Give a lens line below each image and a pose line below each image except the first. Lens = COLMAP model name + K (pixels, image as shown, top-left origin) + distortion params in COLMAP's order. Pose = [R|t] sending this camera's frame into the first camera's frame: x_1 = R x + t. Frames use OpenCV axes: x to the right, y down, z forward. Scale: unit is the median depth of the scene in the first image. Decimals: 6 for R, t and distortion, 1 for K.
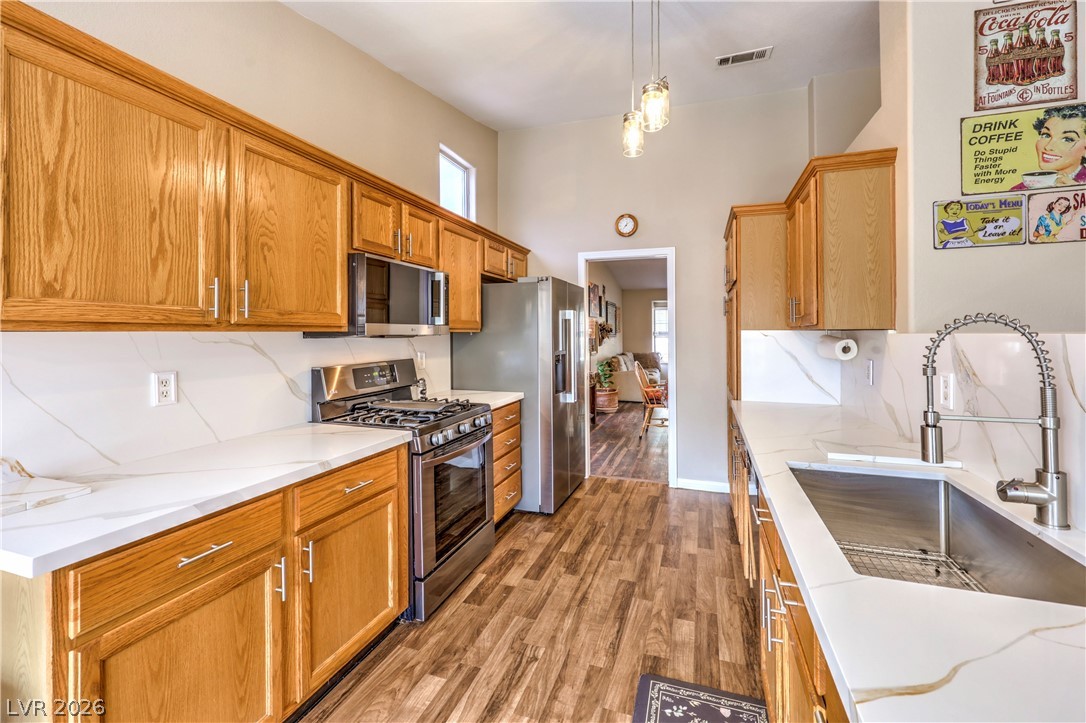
lens RADIAL K [[444.0, 0, 548.0], [0, 444.0, 332.3], [0, 0, 1]] dist [-0.001795, -0.000262]
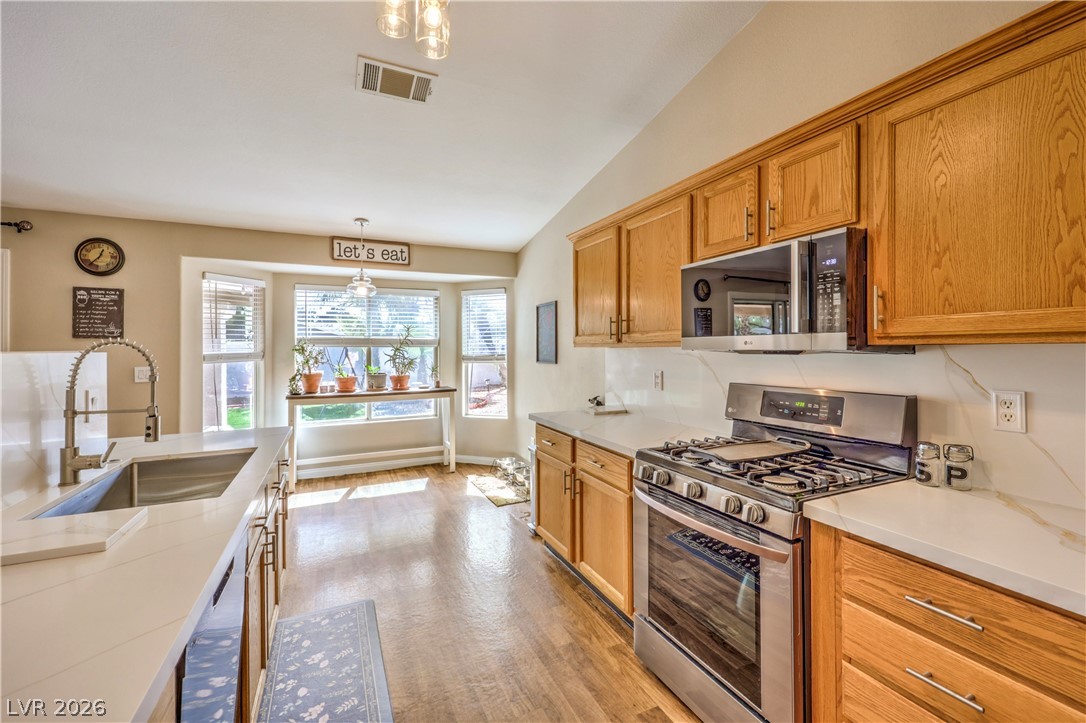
lens RADIAL K [[455.2, 0, 545.7], [0, 455.2, 346.0], [0, 0, 1]] dist [0.000154, 0.000005]
pose [[-0.708605, 0.003597, -0.705597, 0.547630], [0.010310, 0.999933, -0.005256, 0.000579], [0.705530, -0.011000, -0.708594, 1.599923]]
